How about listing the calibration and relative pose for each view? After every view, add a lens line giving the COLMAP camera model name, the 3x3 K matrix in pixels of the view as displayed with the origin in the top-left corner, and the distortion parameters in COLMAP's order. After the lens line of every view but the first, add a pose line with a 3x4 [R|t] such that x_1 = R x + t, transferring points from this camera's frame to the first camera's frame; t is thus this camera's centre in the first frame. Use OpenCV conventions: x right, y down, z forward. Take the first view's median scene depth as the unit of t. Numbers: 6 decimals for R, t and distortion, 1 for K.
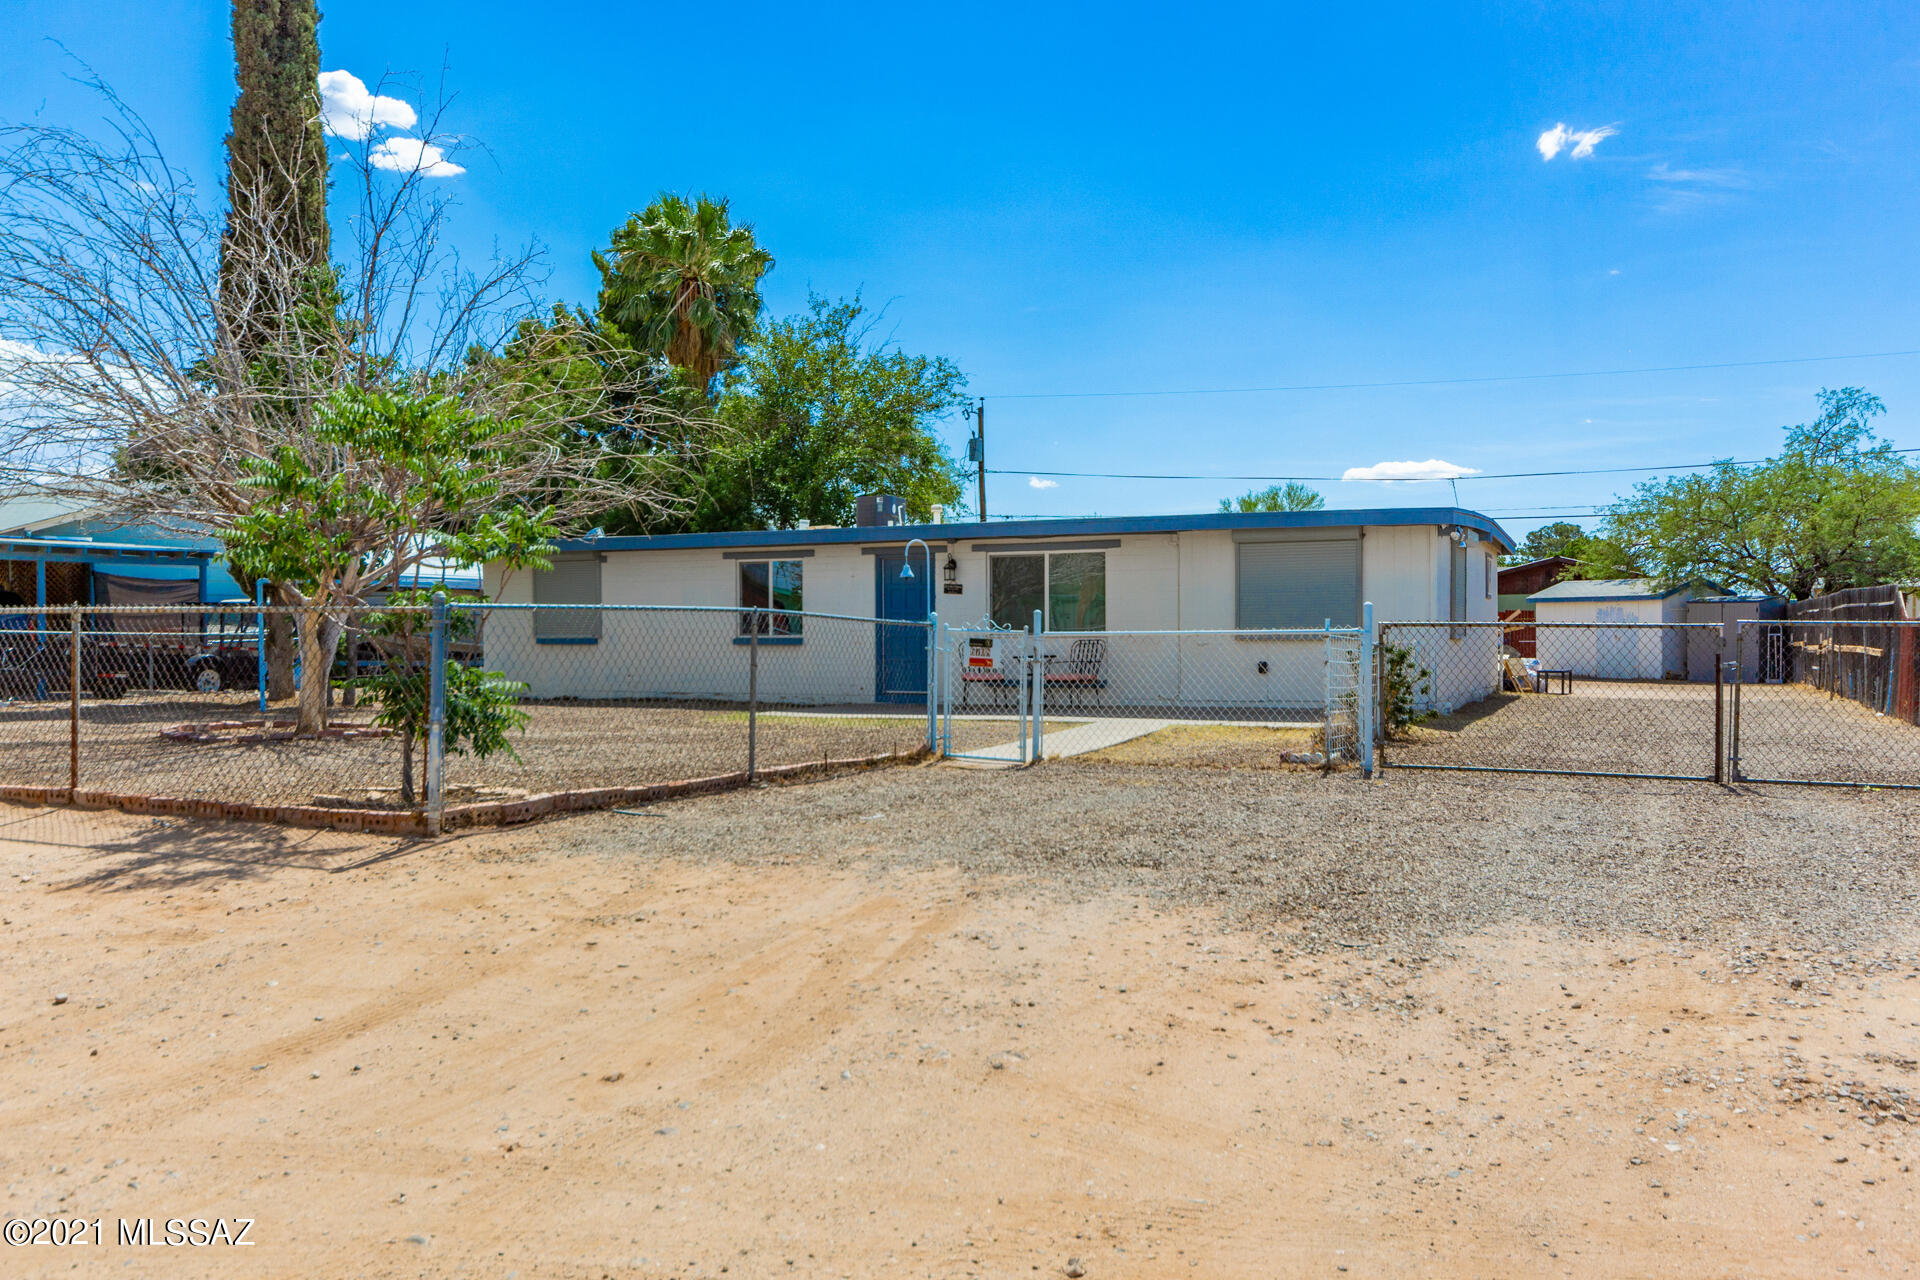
lens RADIAL K [[1441.1, 0, 961.9], [0, 1441.1, 637.7], [0, 0, 1]] dist [-0.002840, -0.000445]
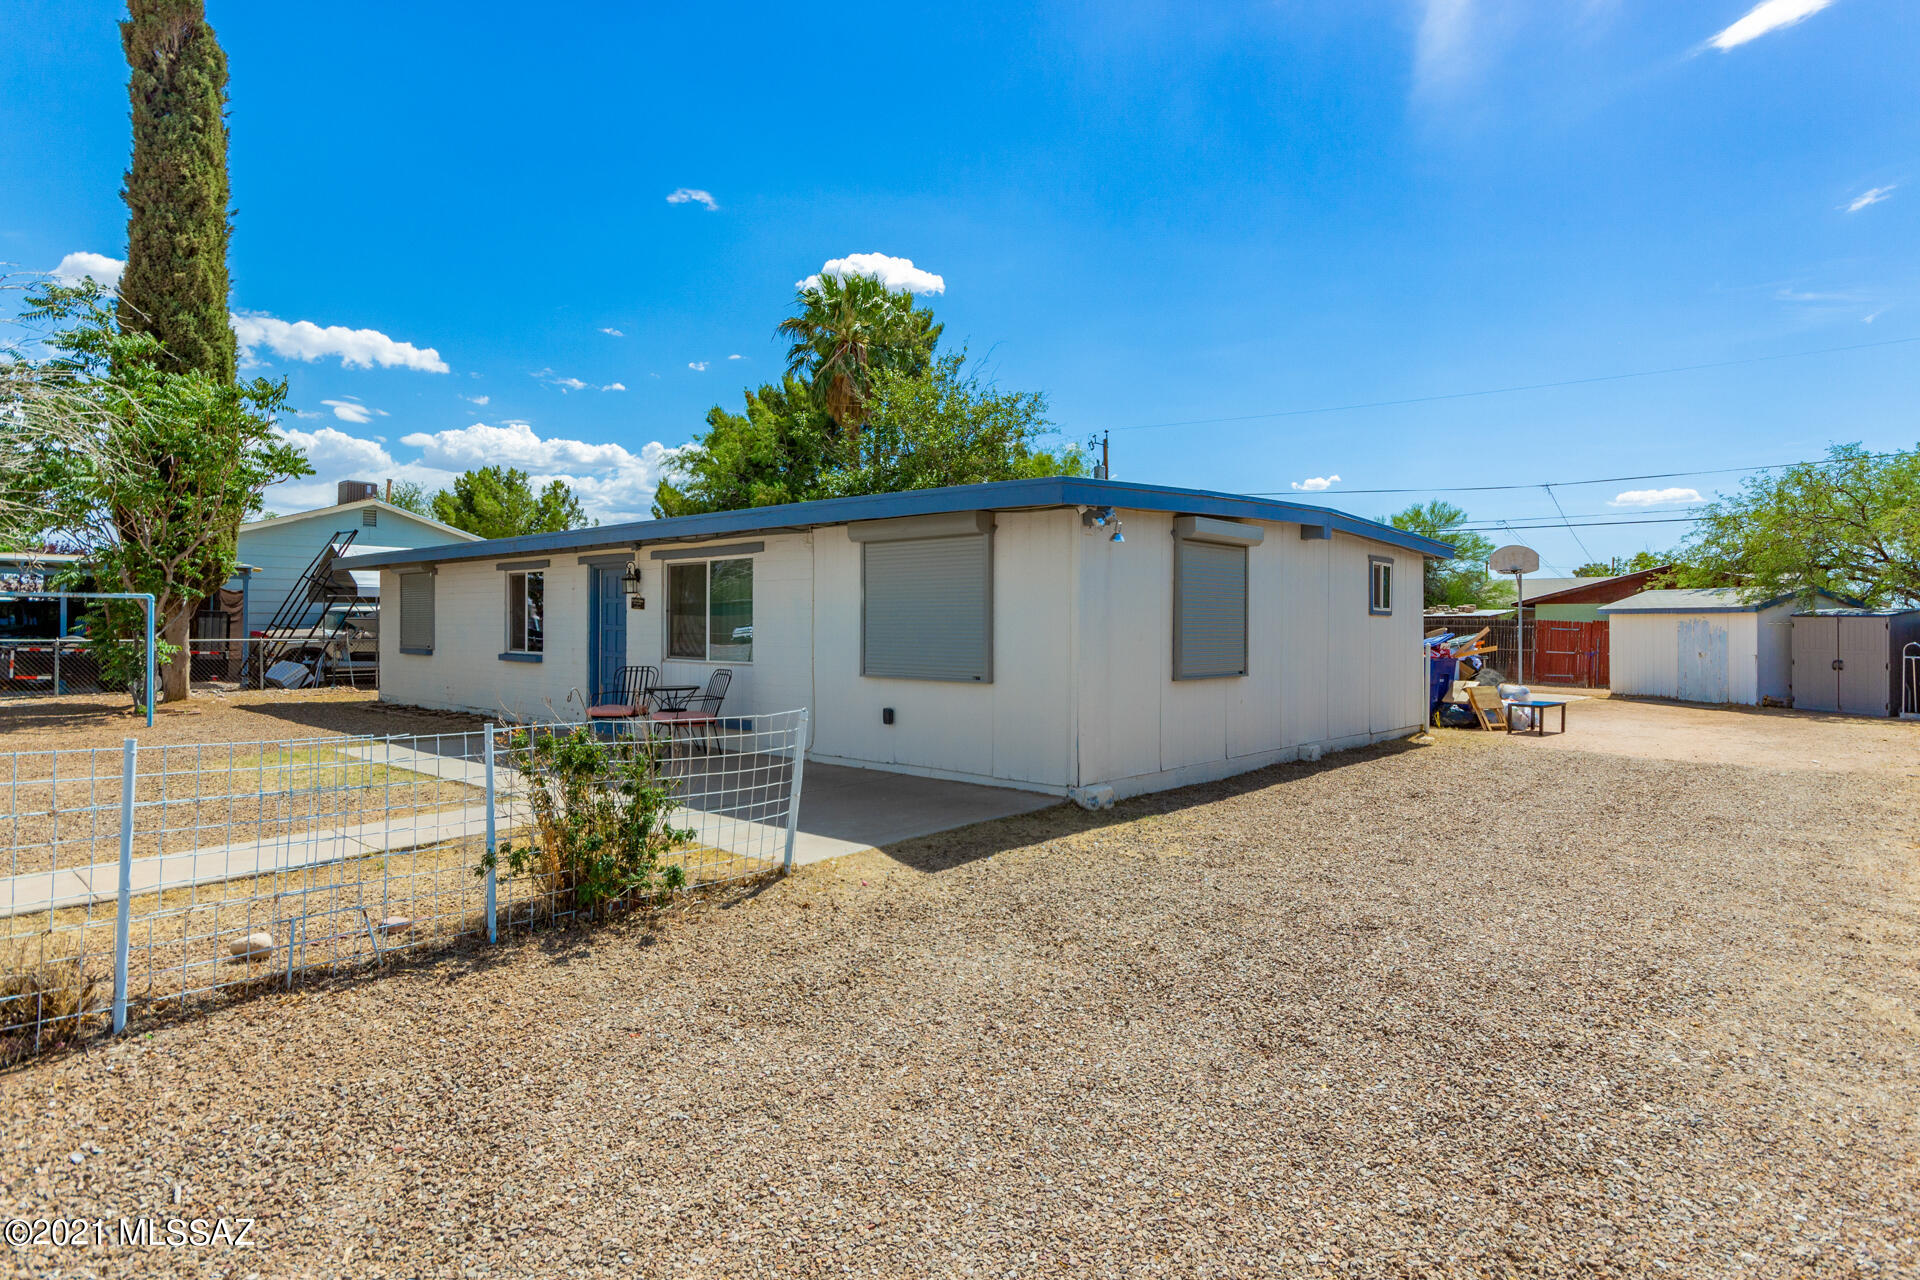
lens RADIAL K [[1012.6, 0, 961.2], [0, 1012.6, 629.5], [0, 0, 1]] dist [-0.000550, -0.000138]
pose [[0.955826, 0.010680, -0.293738, 0.290009], [-0.010310, 0.999943, 0.002807, -0.017818], [0.293752, 0.000346, 0.955882, 0.394090]]
